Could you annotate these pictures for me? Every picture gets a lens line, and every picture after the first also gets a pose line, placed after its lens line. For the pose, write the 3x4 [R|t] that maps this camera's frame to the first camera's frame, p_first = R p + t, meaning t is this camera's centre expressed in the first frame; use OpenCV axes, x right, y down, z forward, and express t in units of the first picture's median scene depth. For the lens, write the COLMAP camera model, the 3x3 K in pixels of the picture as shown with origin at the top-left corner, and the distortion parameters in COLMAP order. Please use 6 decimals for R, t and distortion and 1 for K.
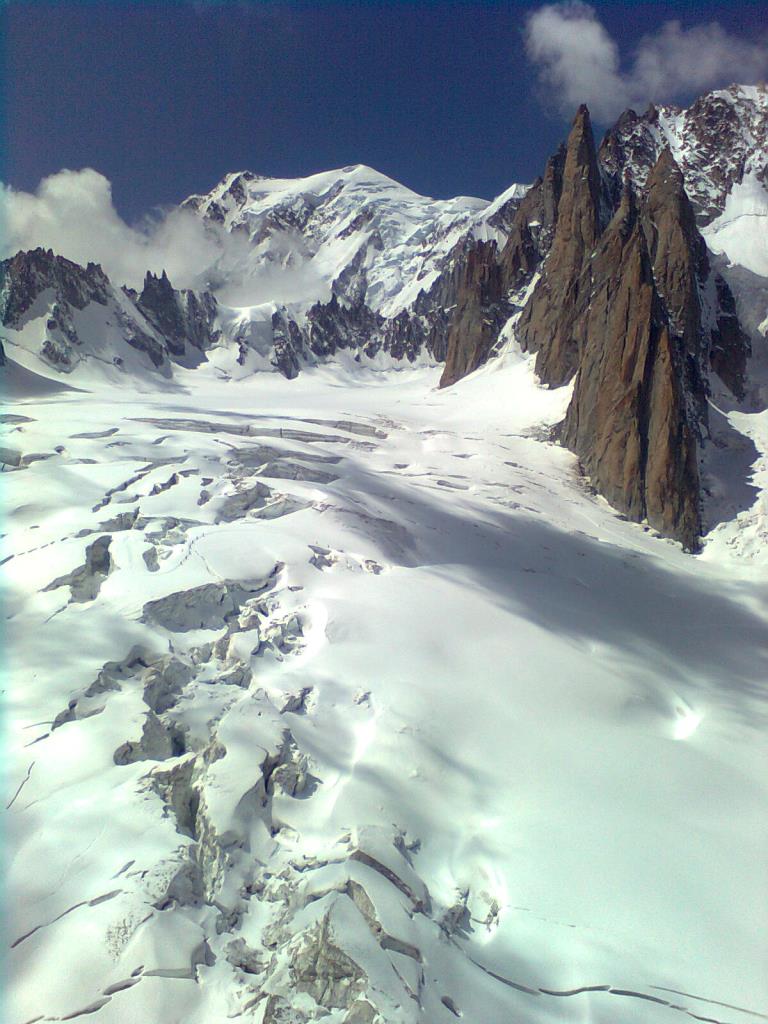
lens RADIAL K [[1058.0, 0, 384.0], [0, 1058.0, 512.0], [0, 0, 1]] dist [0.146823, -0.354157]
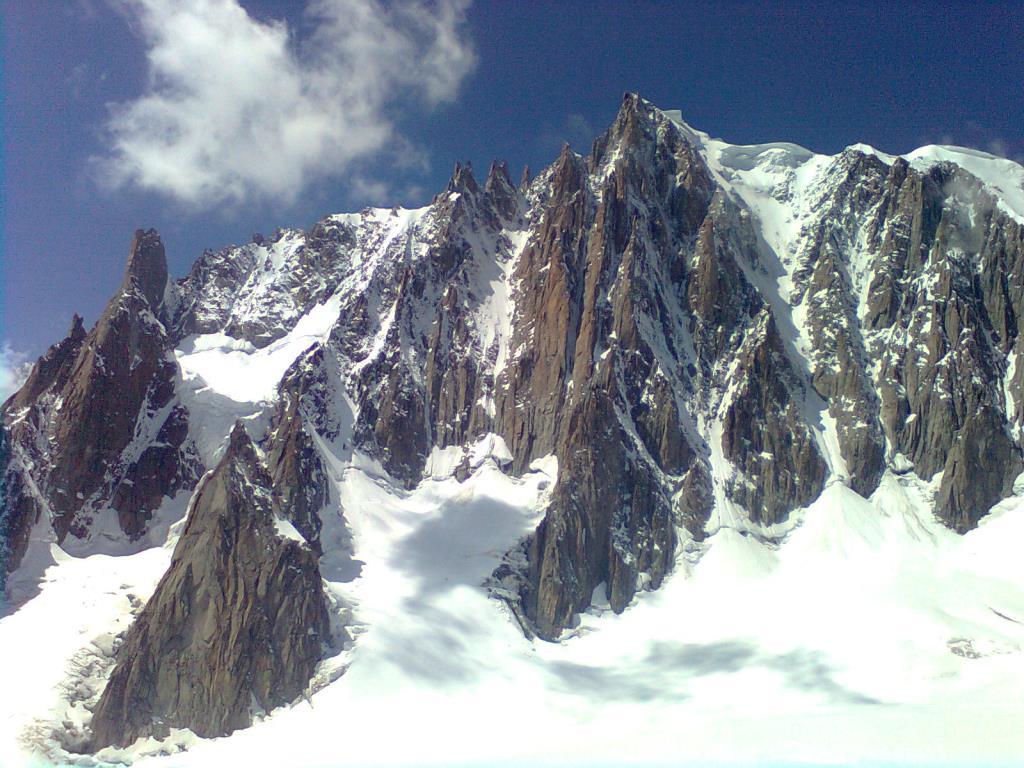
lens RADIAL K [[1062.8, 0, 567.5], [0, 1062.8, 389.3], [0, 0, 1]] dist [0.096716, -0.162710]
pose [[0.999451, -0.017145, 0.028338, 0.675438], [0.022692, 0.977697, -0.208791, -0.030052], [-0.024127, 0.209319, 0.977550, 0.082653]]
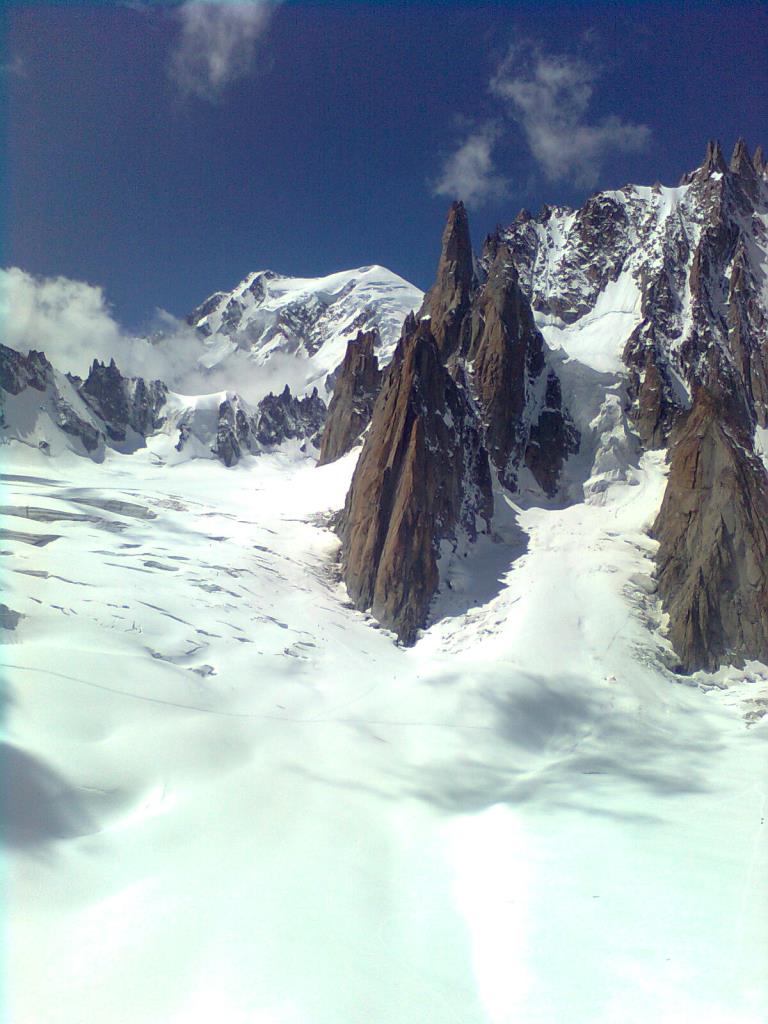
lens RADIAL K [[1062.8, 0, 384.0], [0, 1062.8, 512.0], [0, 0, 1]] dist [0.096716, -0.162710]
pose [[0.997108, 0.028785, -0.070331, 0.249001], [-0.035010, 0.995420, -0.088952, 0.003785], [0.067449, 0.091157, 0.993550, 0.022903]]
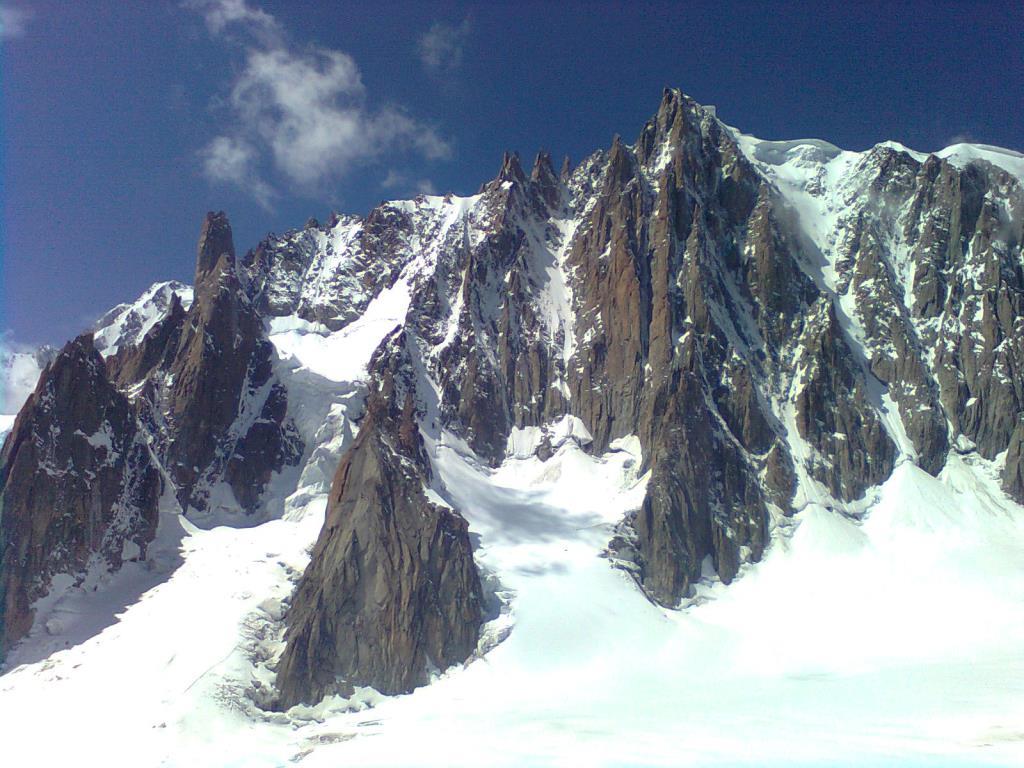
lens RADIAL K [[1062.8, 0, 567.5], [0, 1062.8, 389.3], [0, 0, 1]] dist [0.096716, -0.162710]
pose [[0.996029, -0.011822, 0.088243, 0.524082], [0.029884, 0.978035, -0.206286, -0.010386], [-0.083866, 0.208104, 0.974505, 0.064418]]
